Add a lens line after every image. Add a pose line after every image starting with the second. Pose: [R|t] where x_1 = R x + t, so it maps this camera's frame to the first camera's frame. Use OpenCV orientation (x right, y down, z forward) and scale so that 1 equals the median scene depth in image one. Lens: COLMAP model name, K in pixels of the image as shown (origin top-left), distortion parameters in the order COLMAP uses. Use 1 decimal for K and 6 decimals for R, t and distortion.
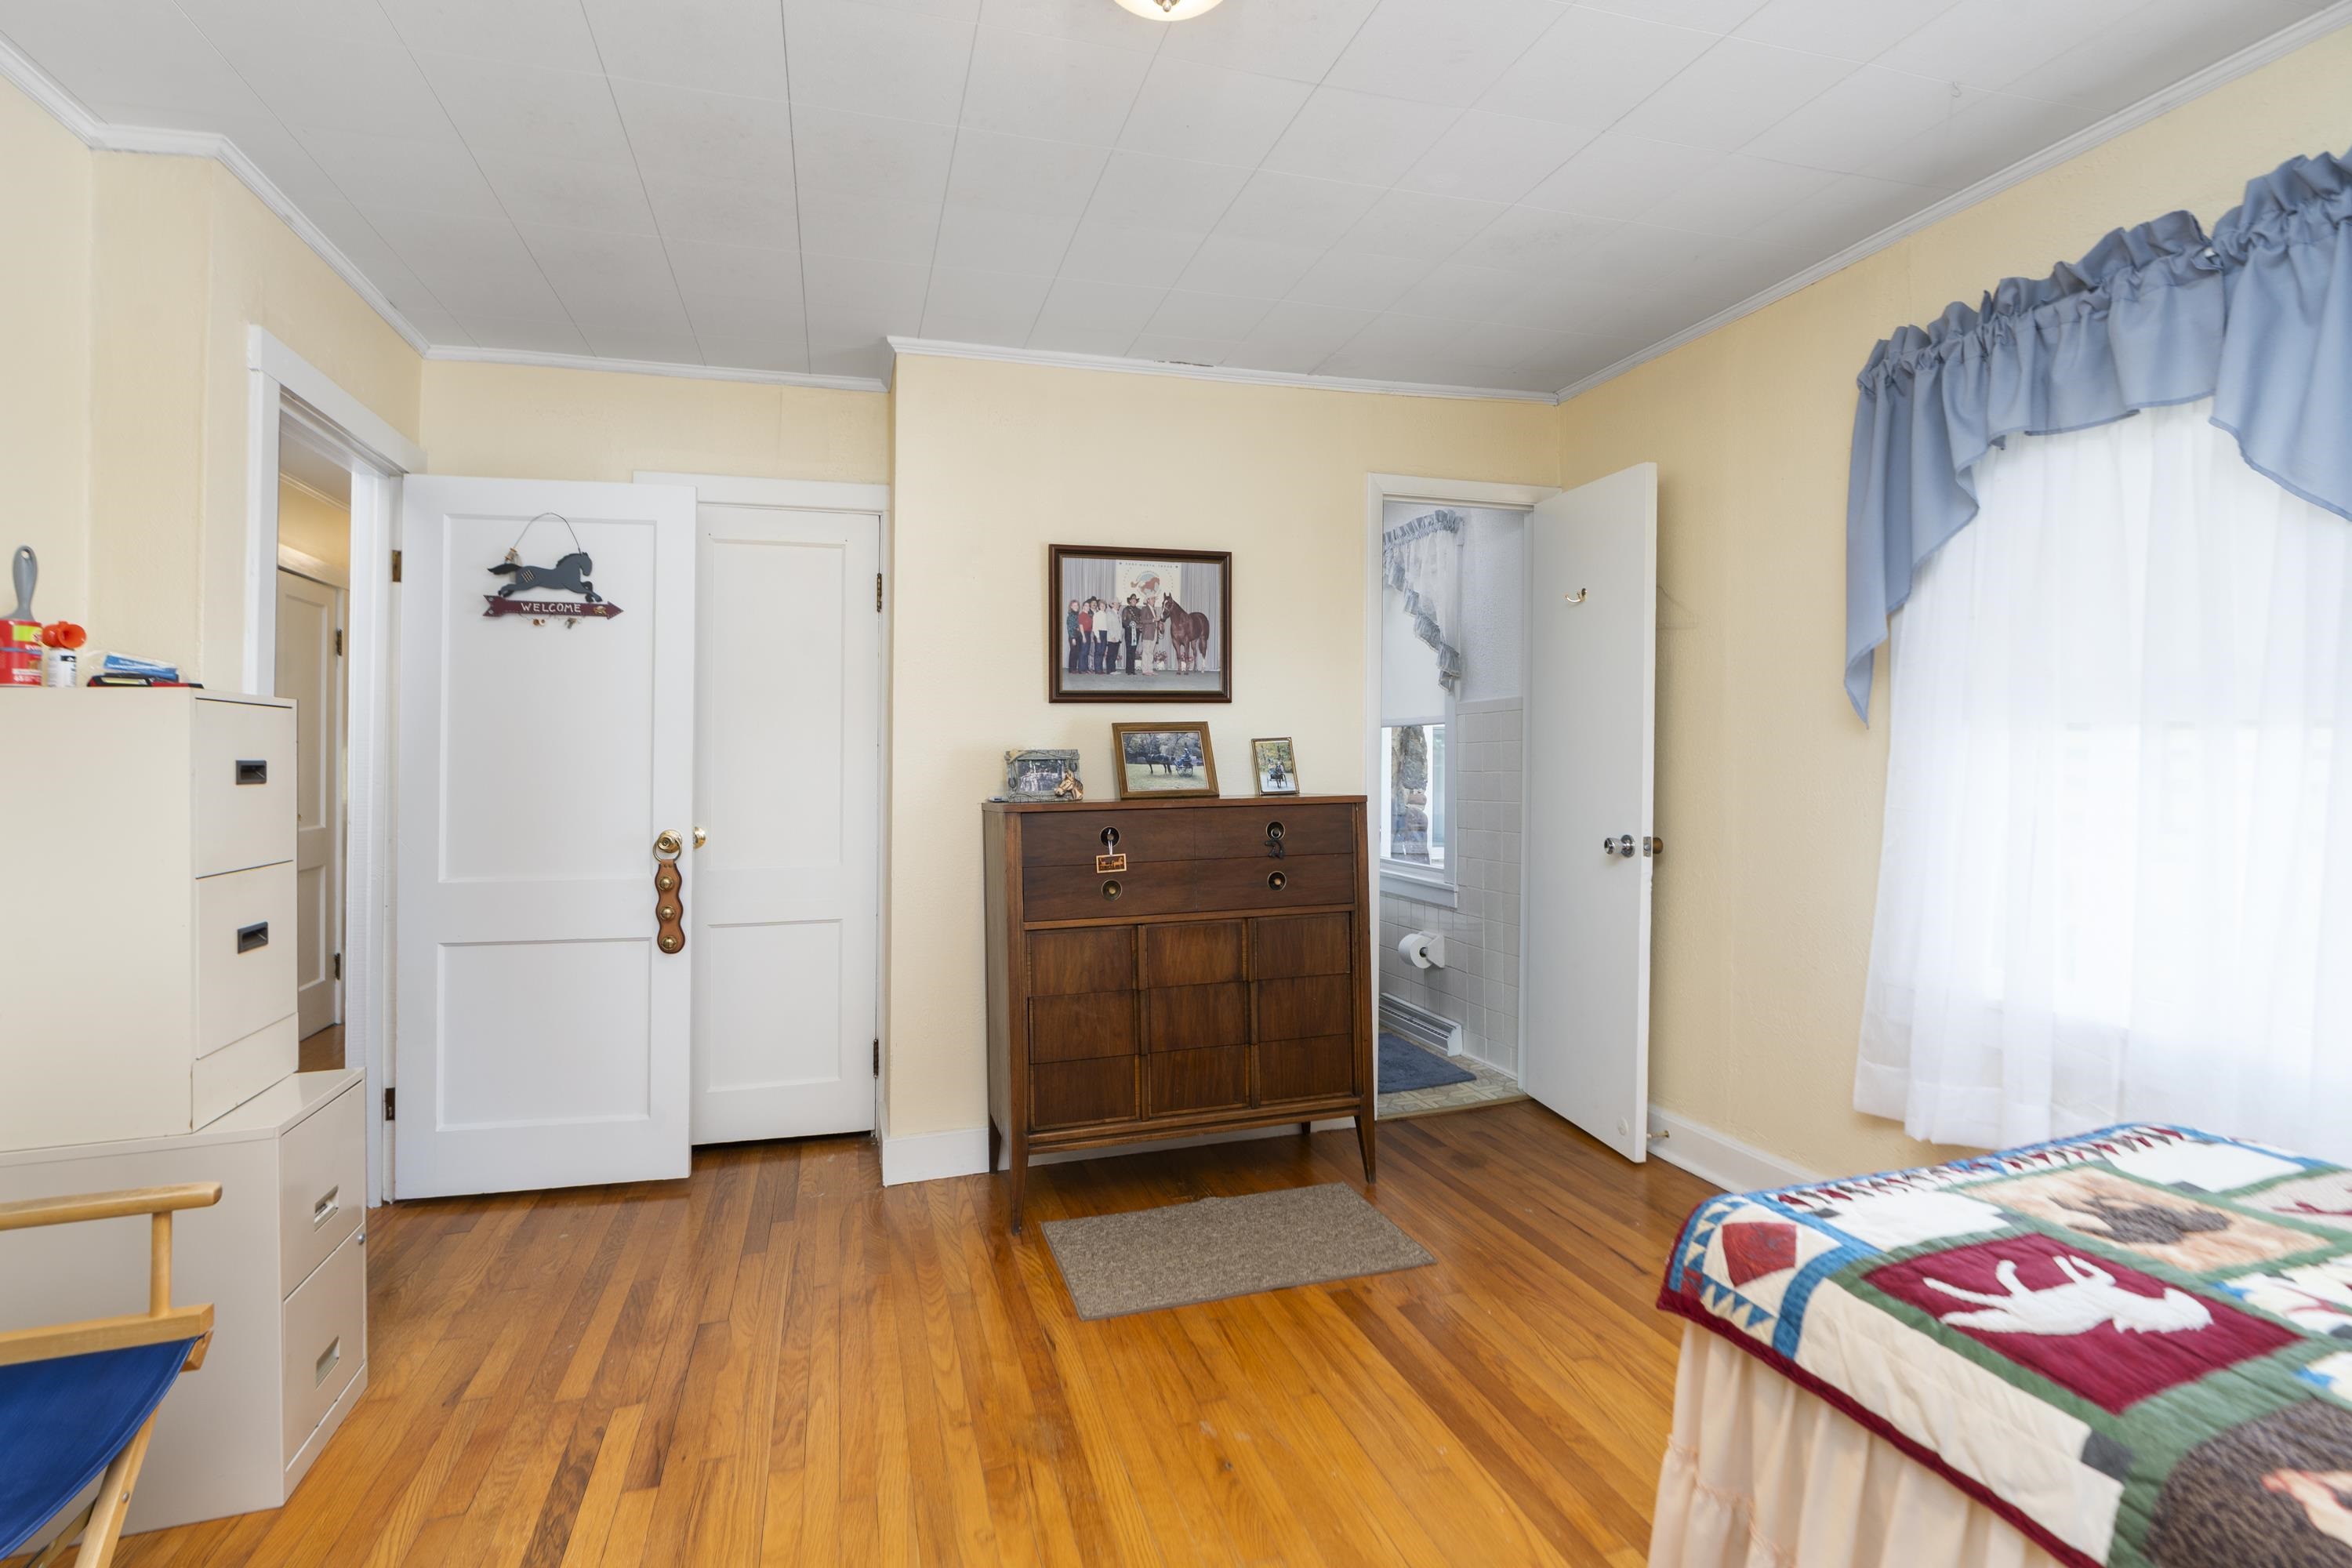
lens RADIAL K [[1076.6, 0, 1163.8], [0, 1076.6, 754.1], [0, 0, 1]] dist [-0.003592, -0.000717]
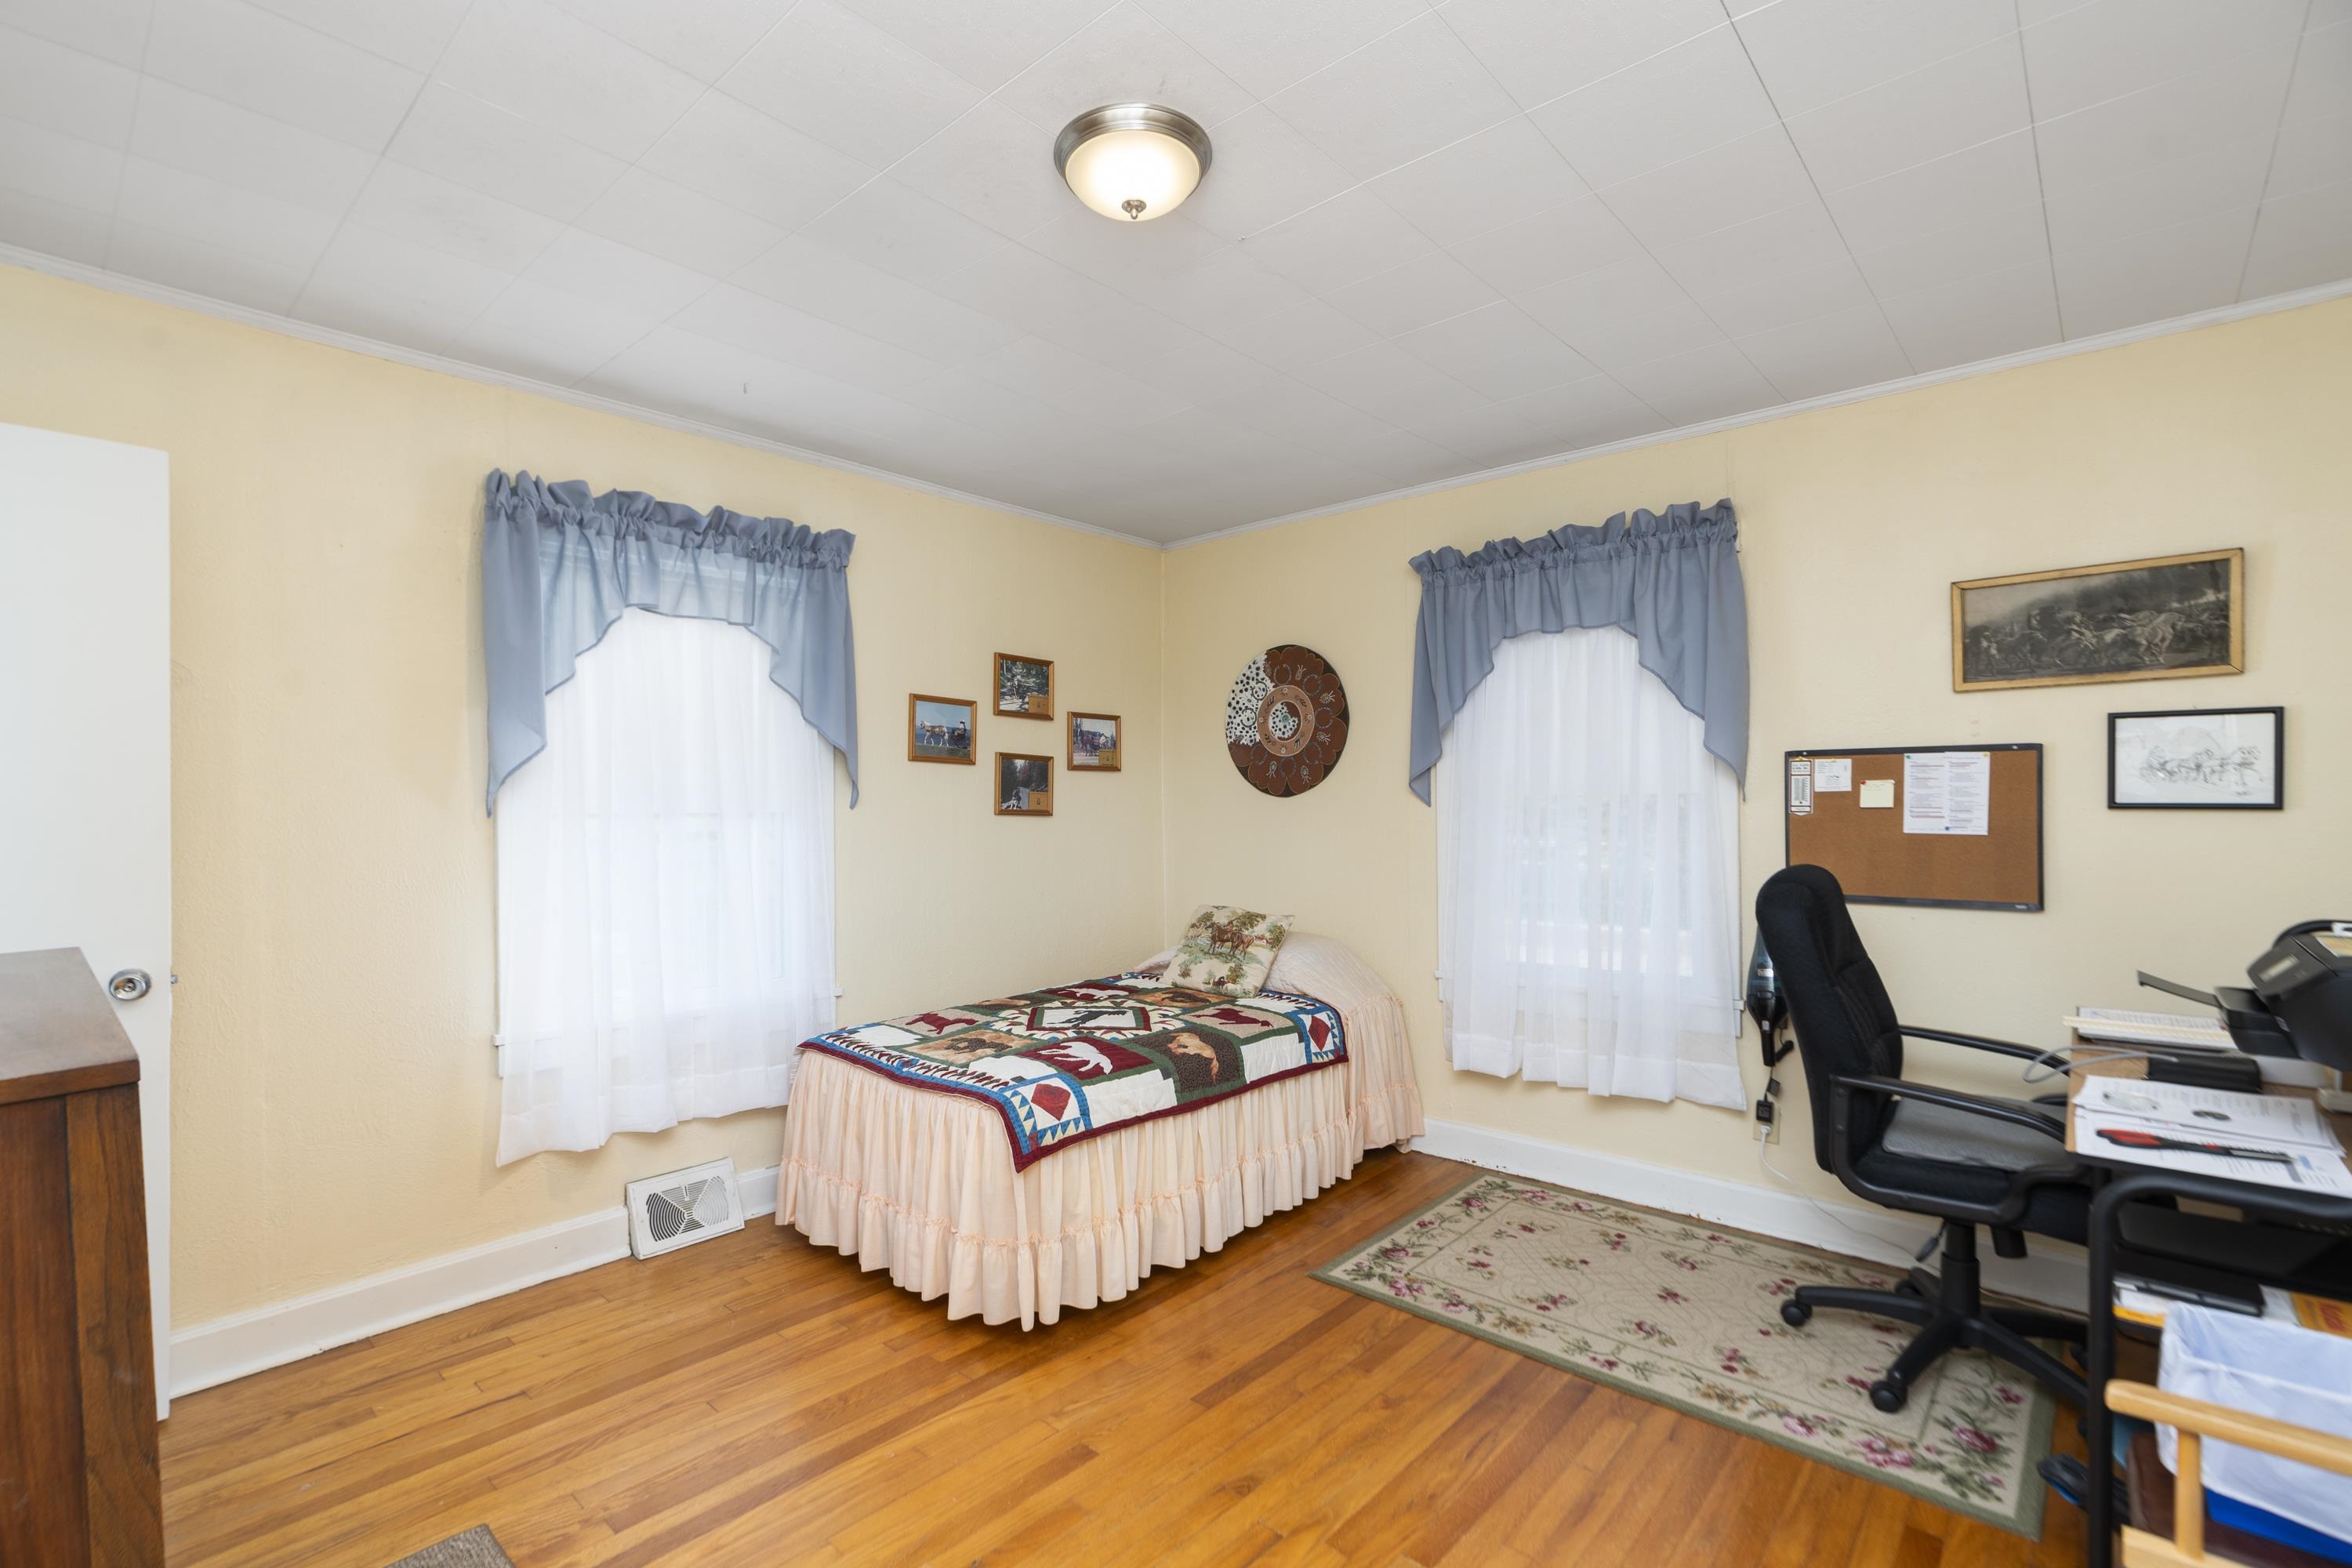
lens RADIAL K [[1066.4, 0, 1165.5], [0, 1066.4, 790.8], [0, 0, 1]] dist [0.000174, -0.000184]
pose [[-0.508588, 0.011507, 0.860933, -1.172789], [0.006152, 0.999934, -0.009731, -0.062522], [-0.860988, 0.000347, -0.508625, 1.781458]]
